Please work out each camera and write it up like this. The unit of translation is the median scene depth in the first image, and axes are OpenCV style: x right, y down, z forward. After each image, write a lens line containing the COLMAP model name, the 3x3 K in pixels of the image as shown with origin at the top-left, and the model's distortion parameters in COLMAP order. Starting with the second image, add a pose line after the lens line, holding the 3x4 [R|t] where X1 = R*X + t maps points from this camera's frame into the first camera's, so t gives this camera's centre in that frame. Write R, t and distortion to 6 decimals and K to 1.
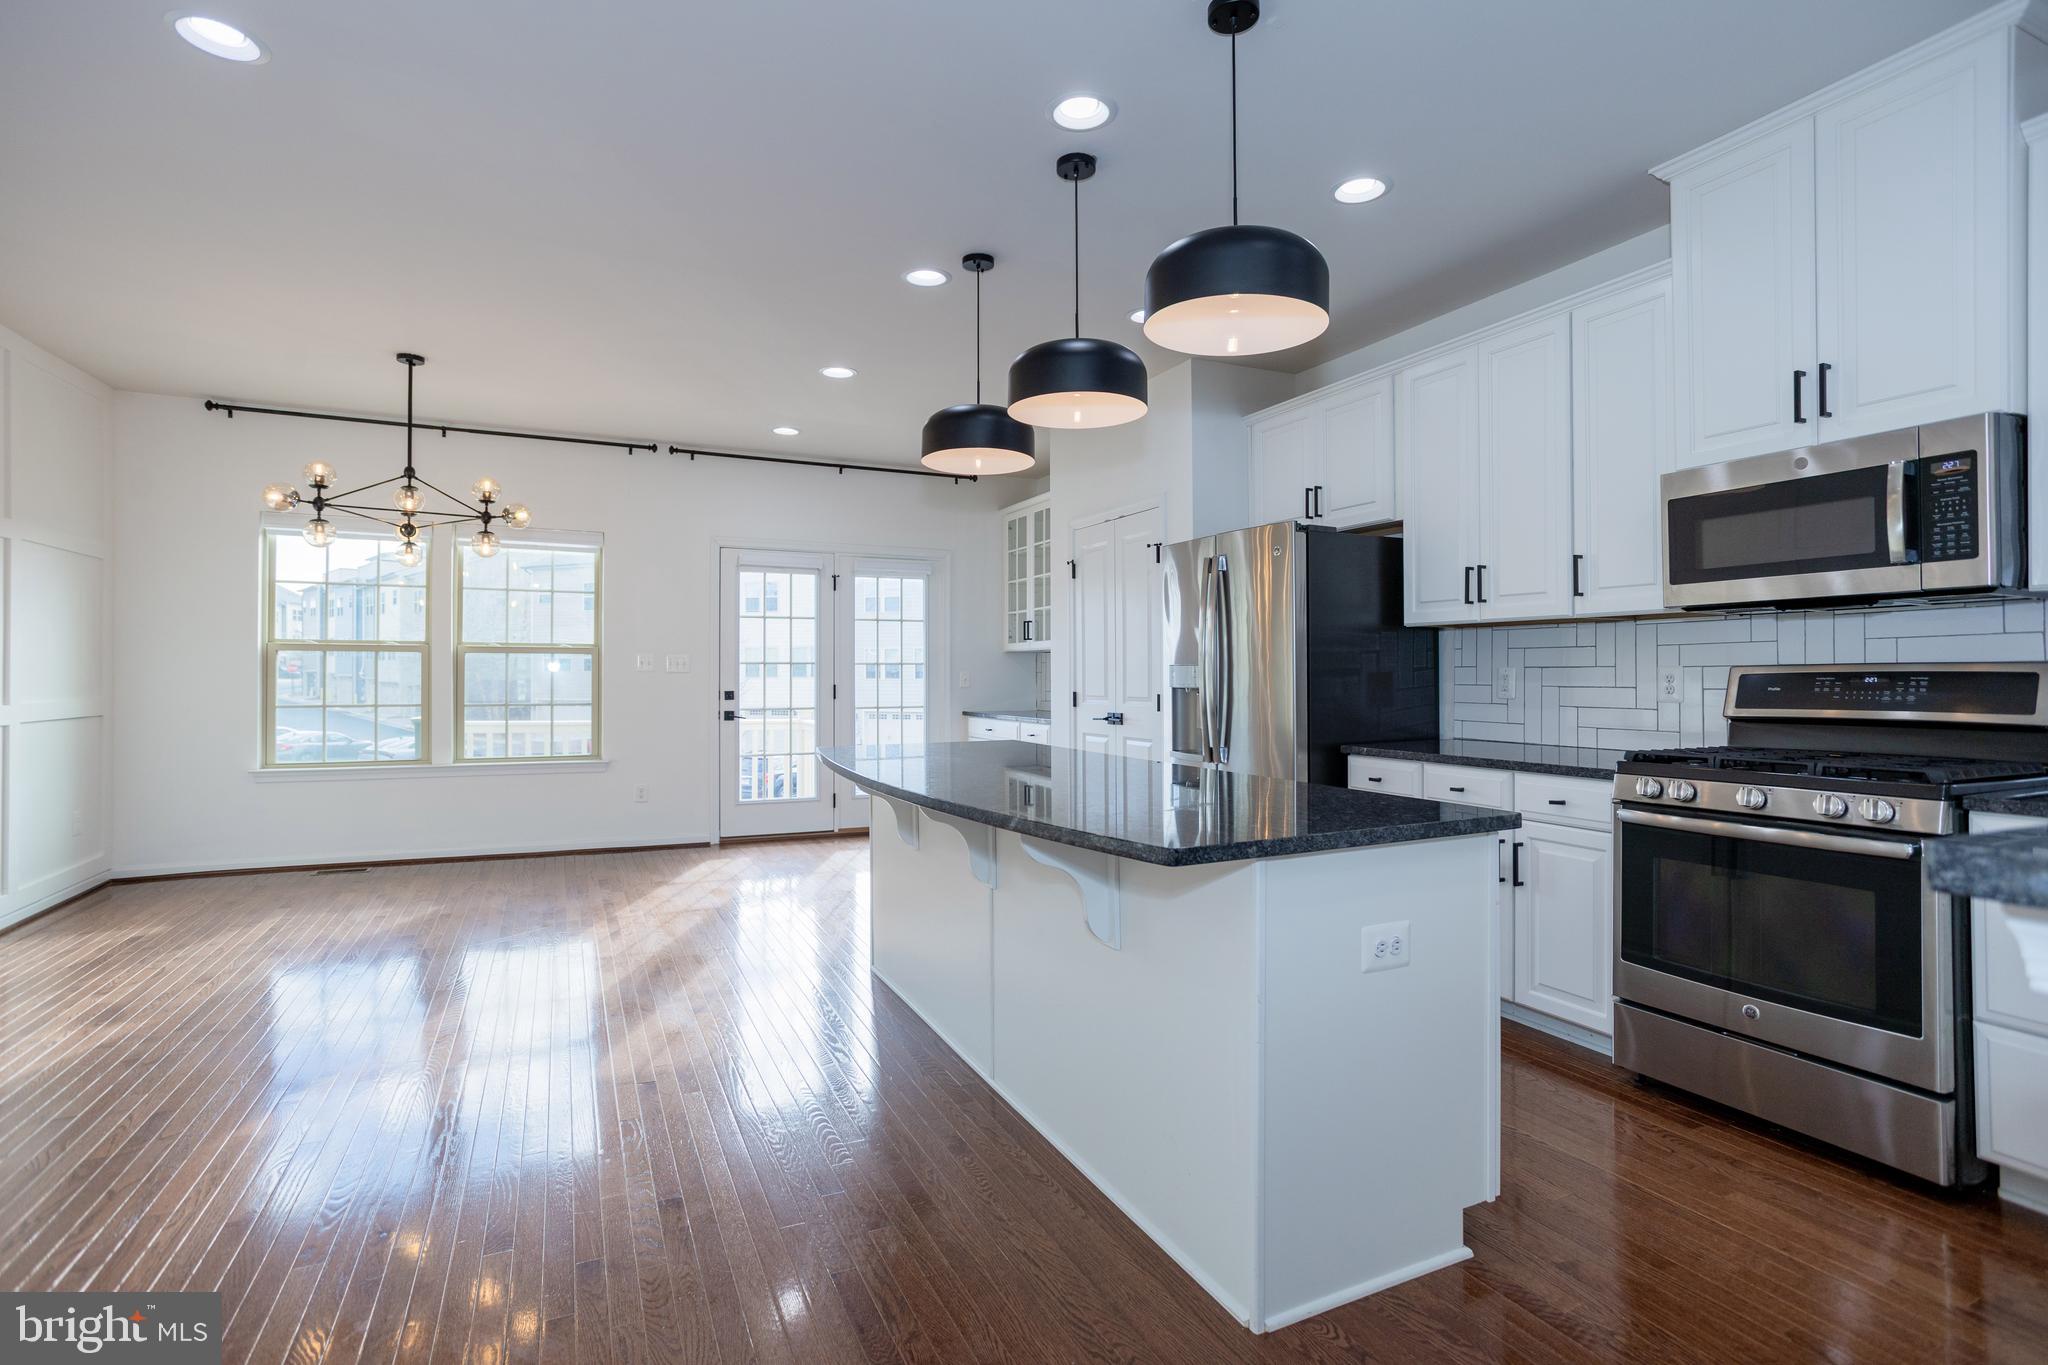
lens RADIAL K [[984.2, 0, 1020.2], [0, 984.2, 671.5], [0, 0, 1]] dist [-0.062202, 0.040274]
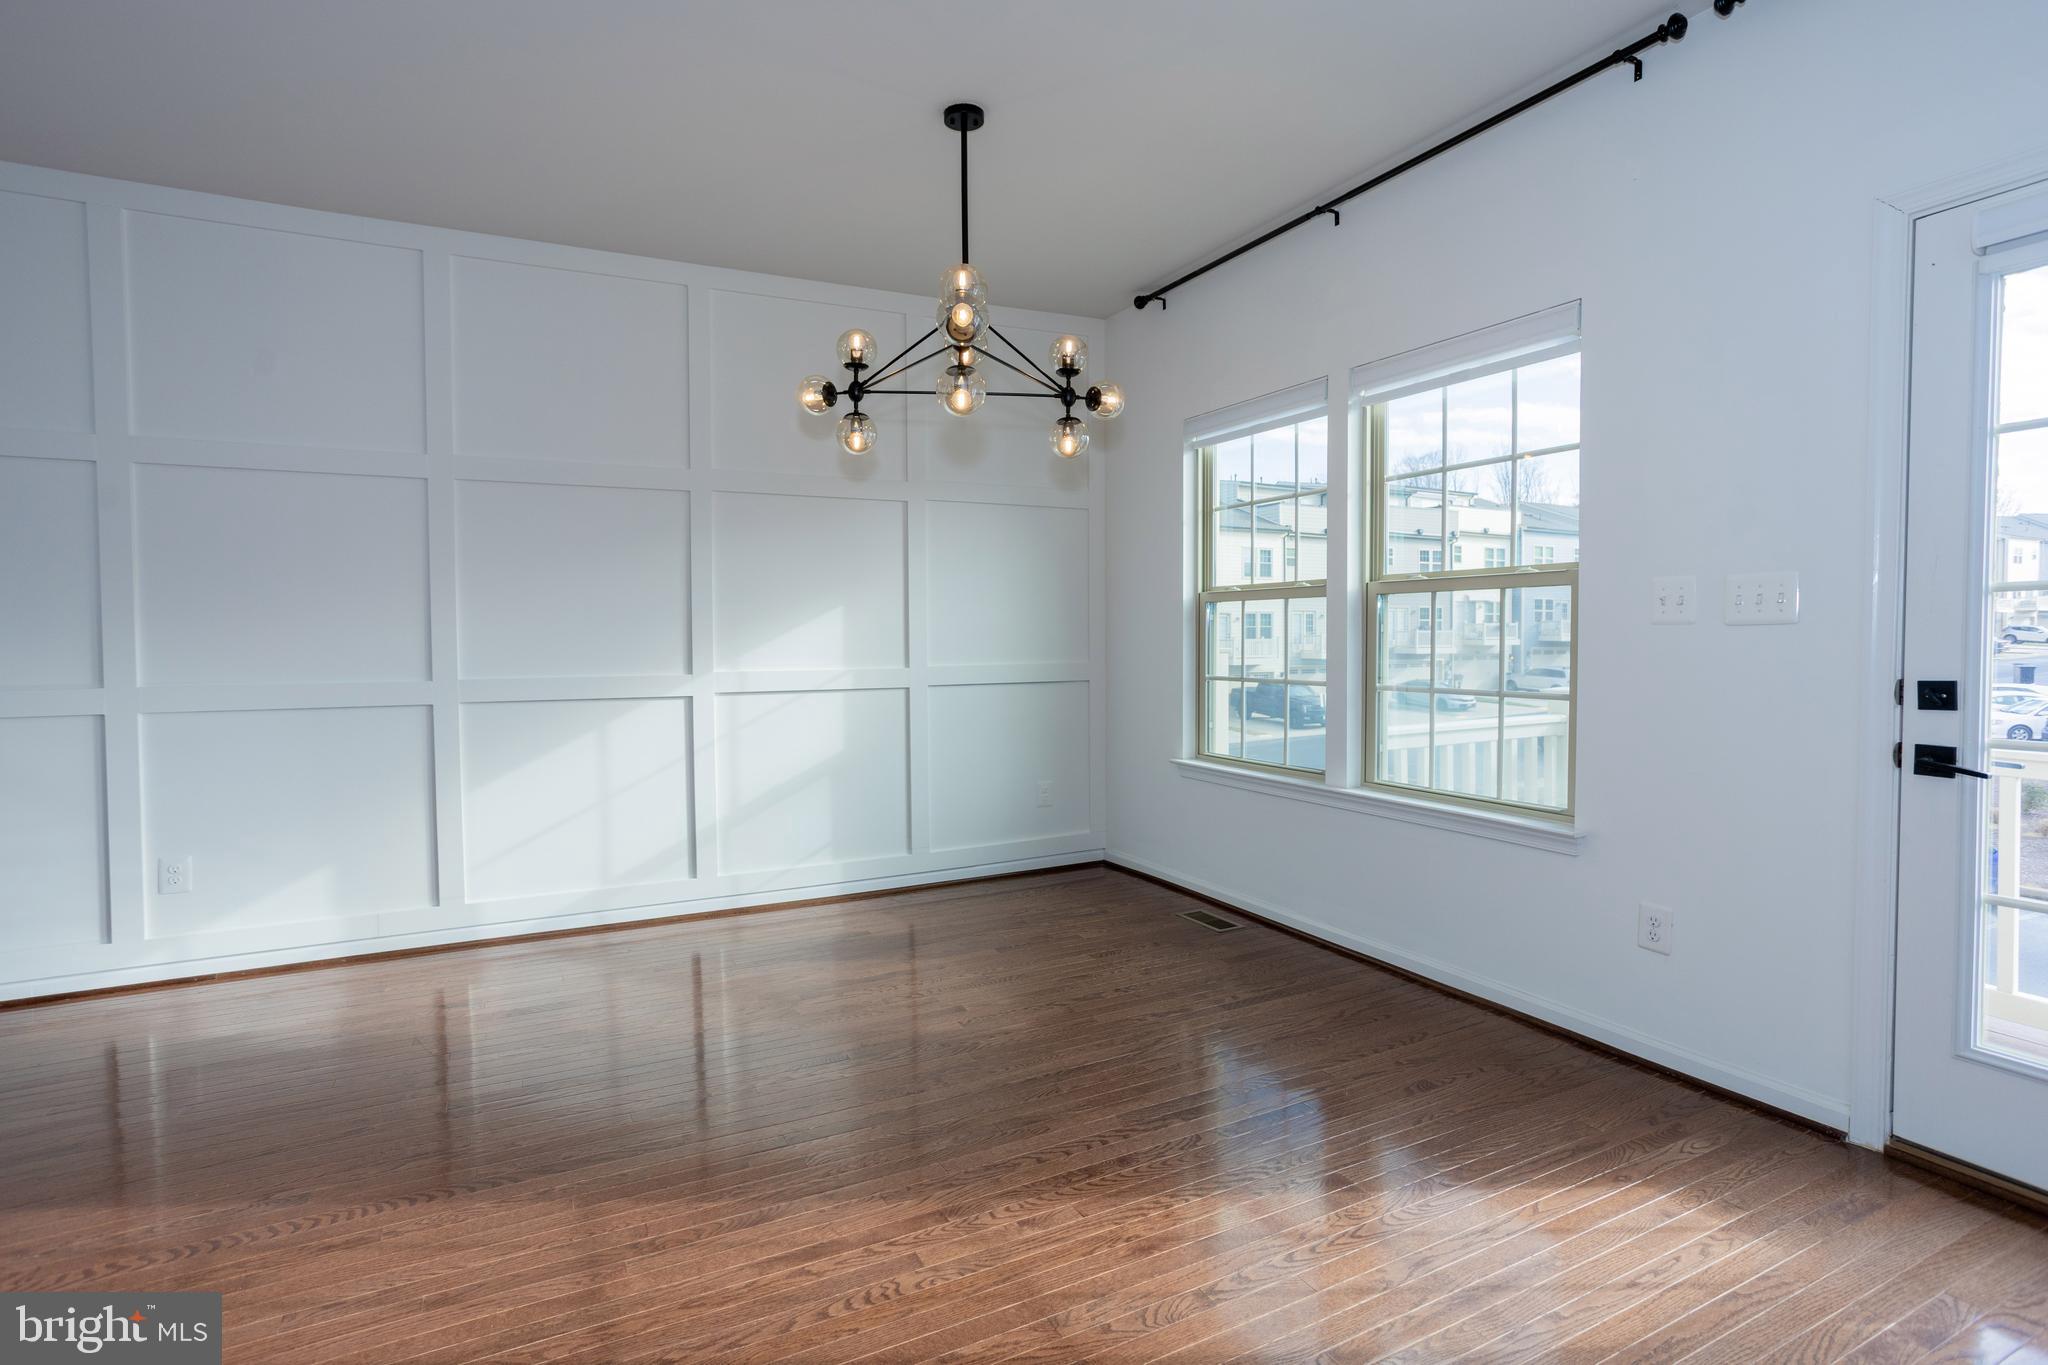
lens RADIAL K [[1027.1, 0, 1003.6], [0, 1027.1, 678.0], [0, 0, 1]] dist [-0.052228, 0.047587]
pose [[0.023248, 0.039369, -0.998954, 0.022310], [0.009497, 0.999171, 0.039599, 0.005002], [0.999685, -0.010408, 0.022855, 0.997383]]
